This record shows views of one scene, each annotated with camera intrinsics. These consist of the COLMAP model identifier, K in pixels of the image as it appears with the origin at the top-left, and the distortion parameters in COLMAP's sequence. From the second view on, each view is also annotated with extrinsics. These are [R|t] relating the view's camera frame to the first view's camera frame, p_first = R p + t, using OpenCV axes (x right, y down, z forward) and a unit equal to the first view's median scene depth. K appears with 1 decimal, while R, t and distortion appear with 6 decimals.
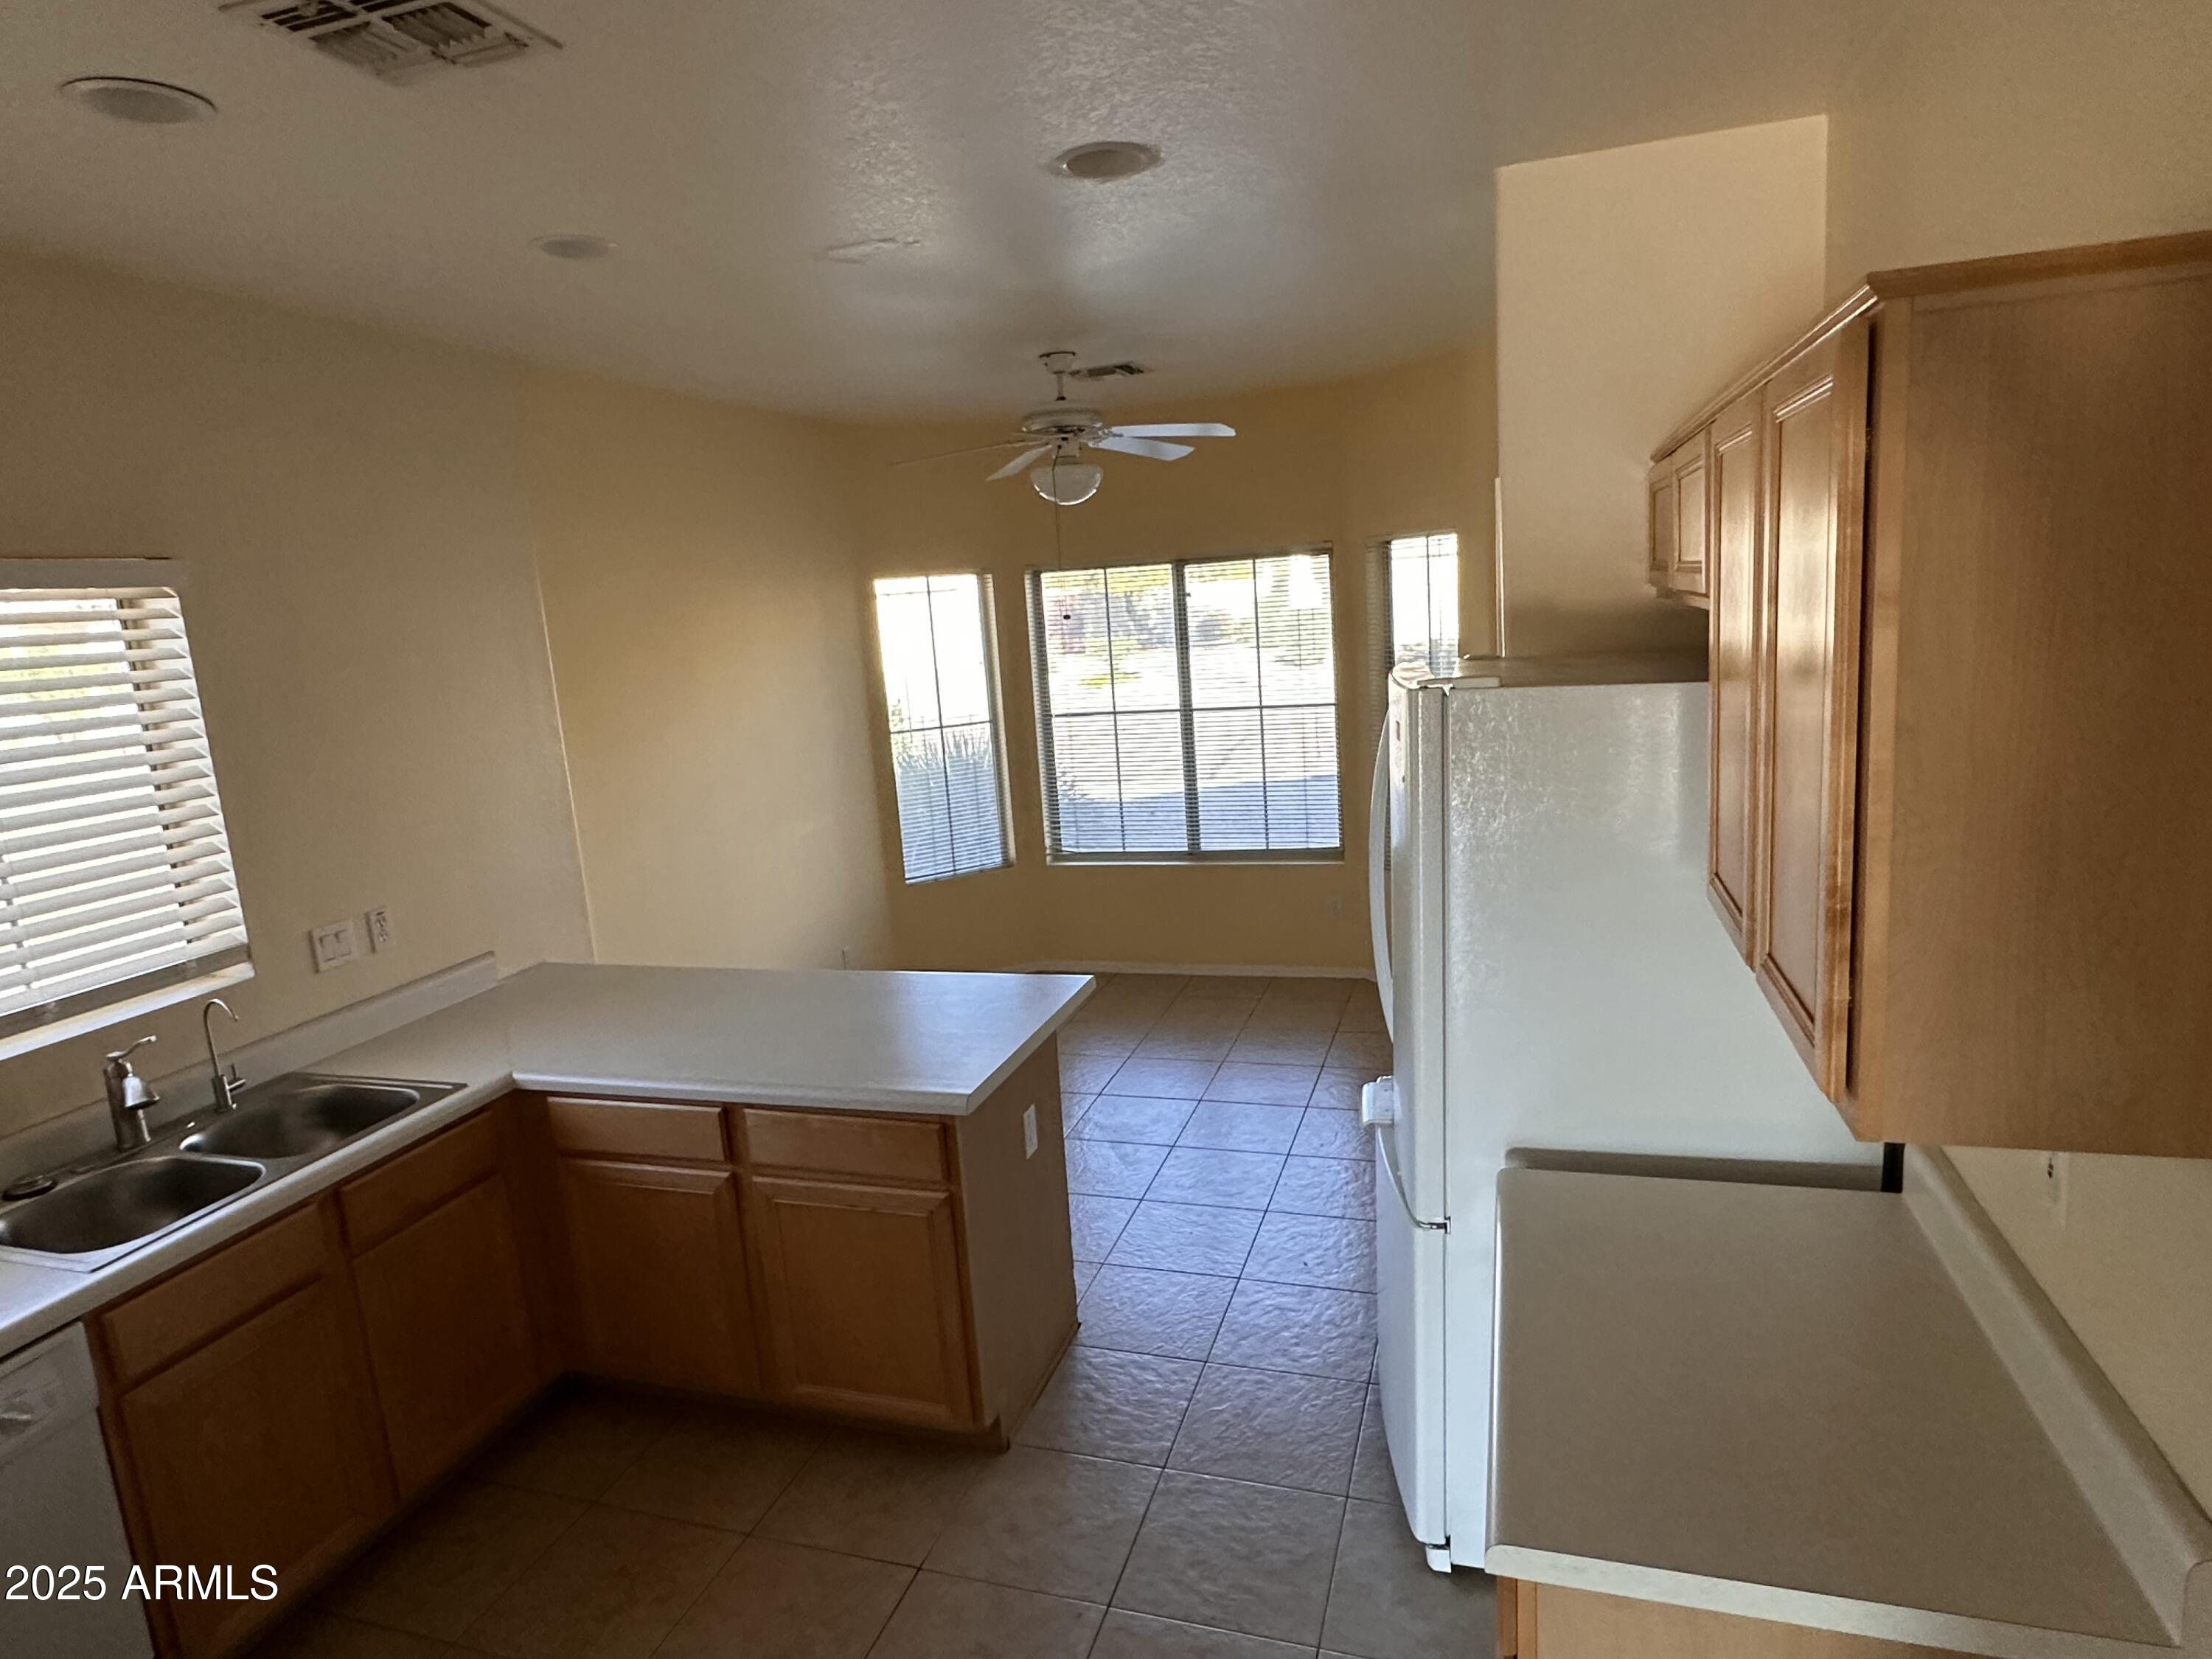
lens RADIAL K [[1272.4, 0, 1106.0], [0, 1272.4, 829.5], [0, 0, 1]] dist [-0.006040, 0.000294]
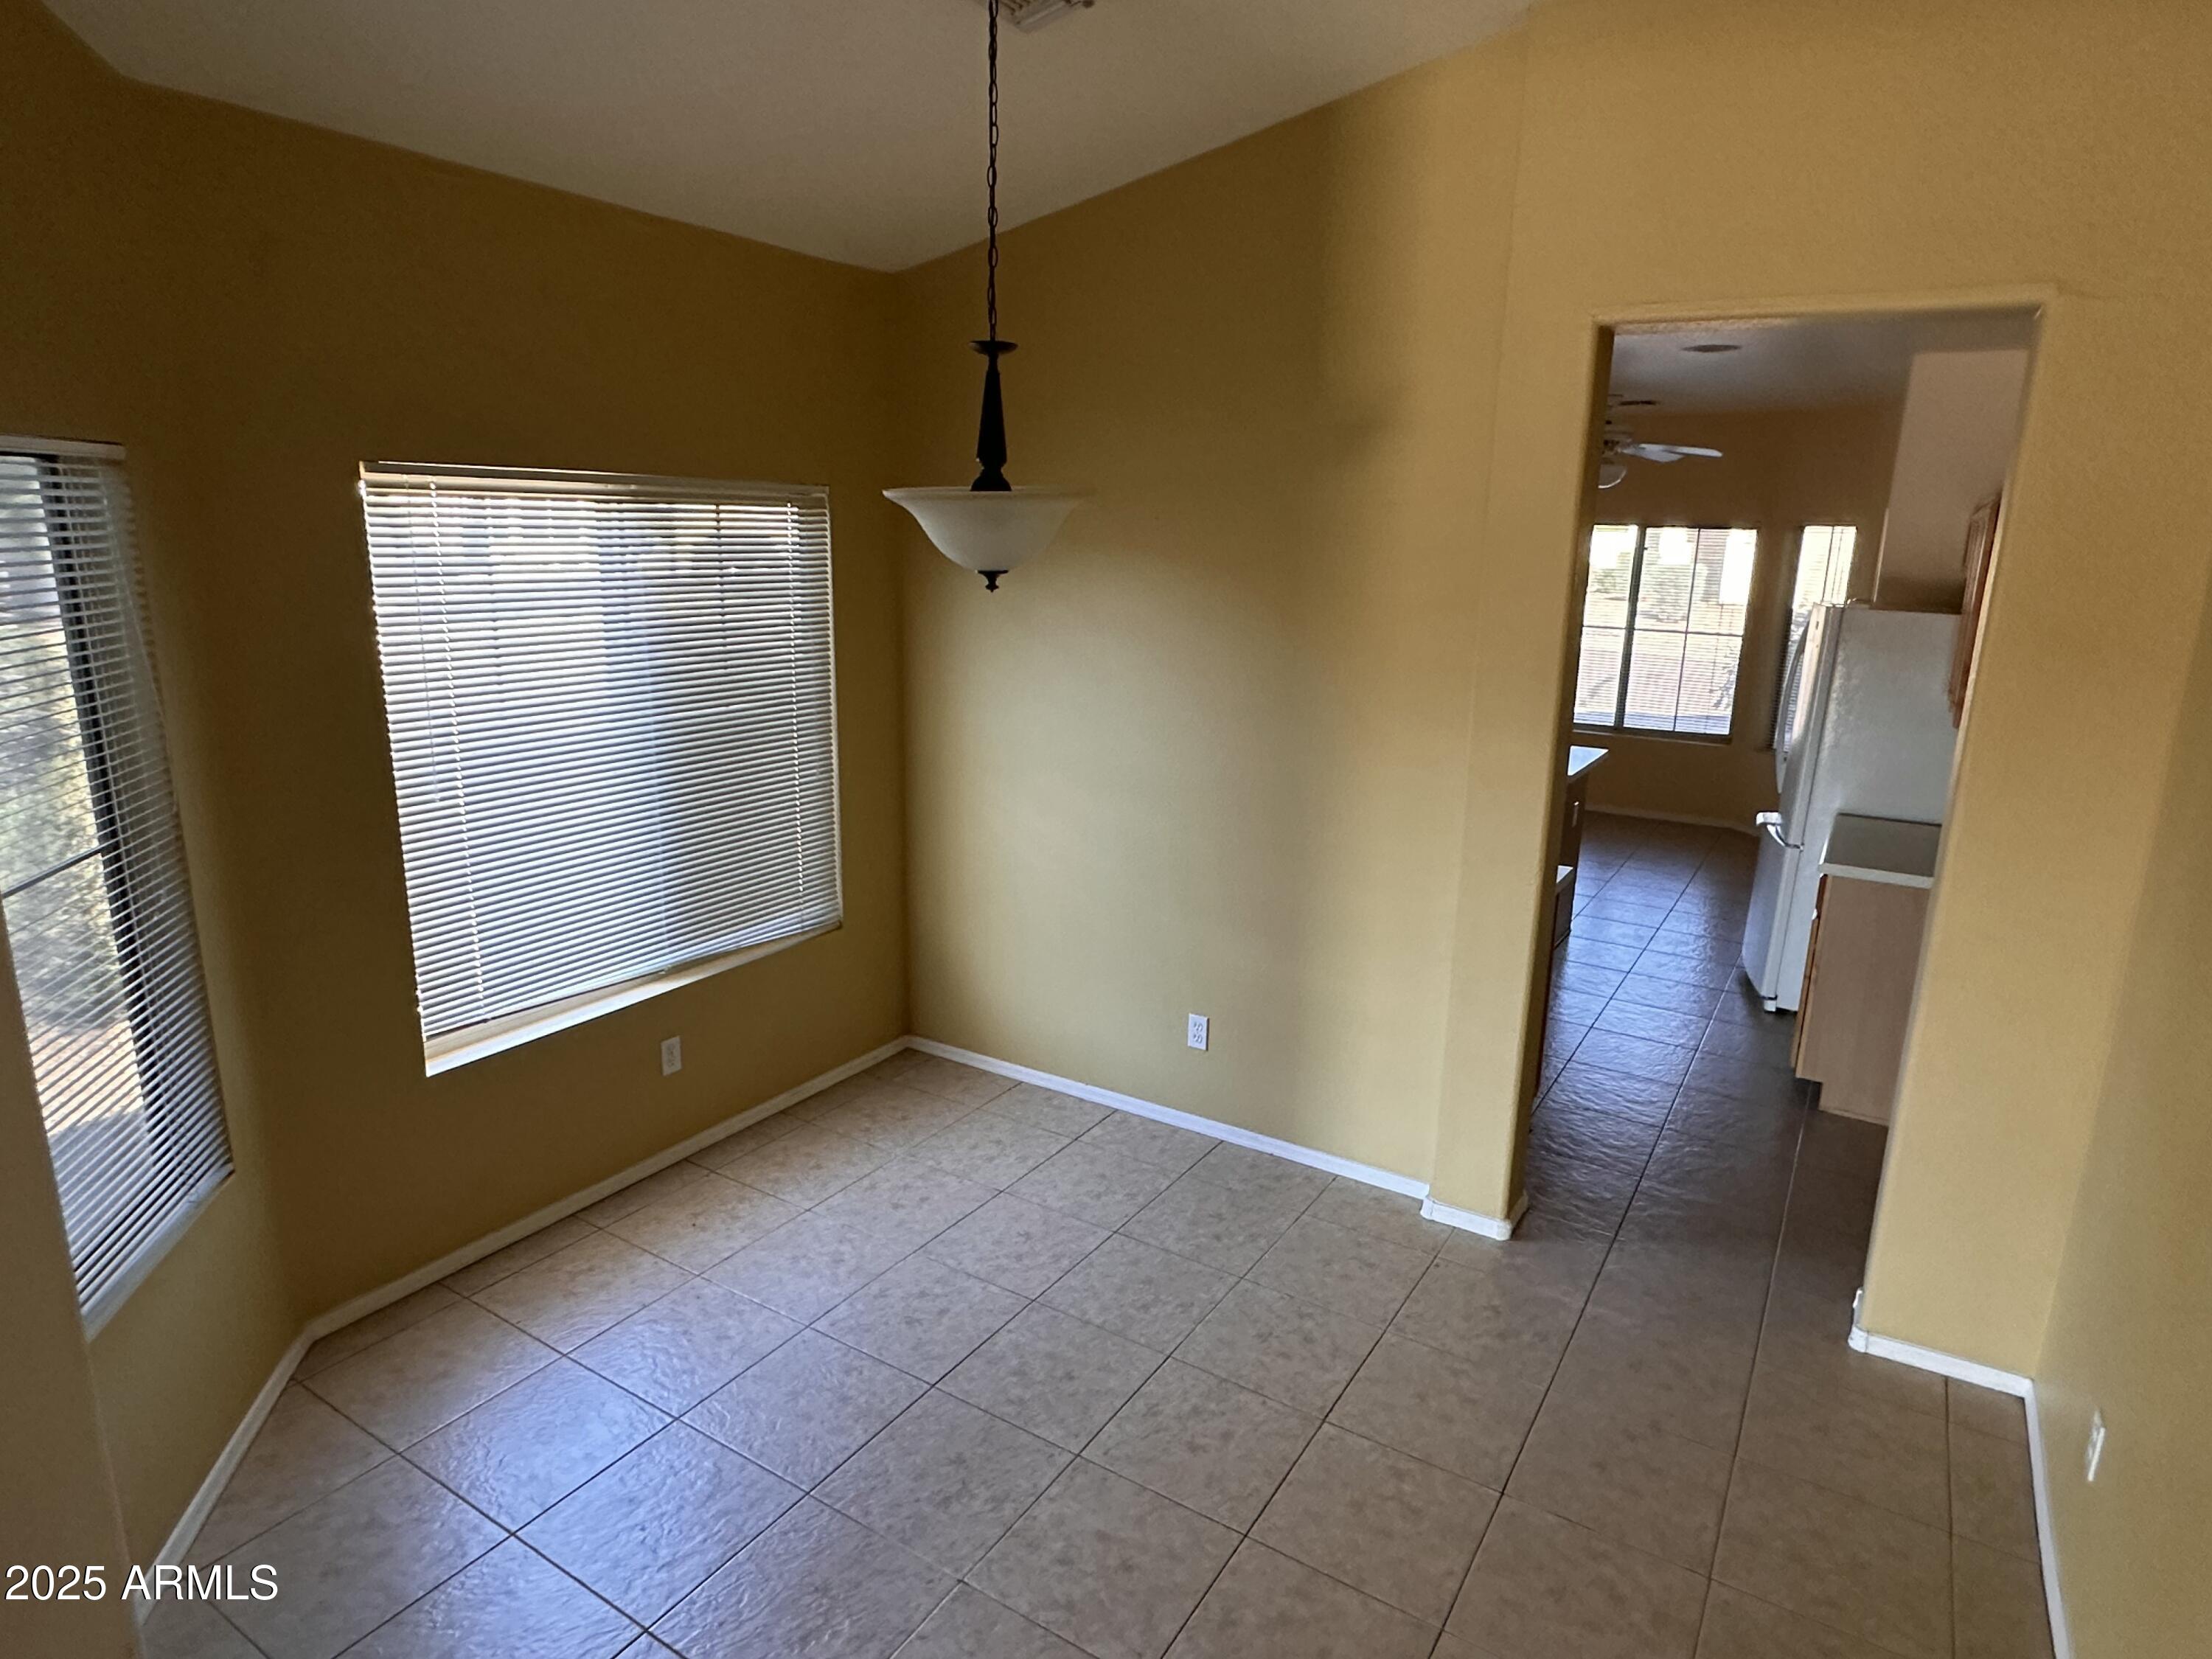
lens RADIAL K [[1272.4, 0, 1106.0], [0, 1272.4, 829.5], [0, 0, 1]] dist [-0.006040, 0.000294]
pose [[0.965197, 0.151460, -0.213200, -0.232993], [-0.138155, 0.987485, 0.076069, 0.142973], [0.222054, -0.043967, 0.974043, -0.760186]]
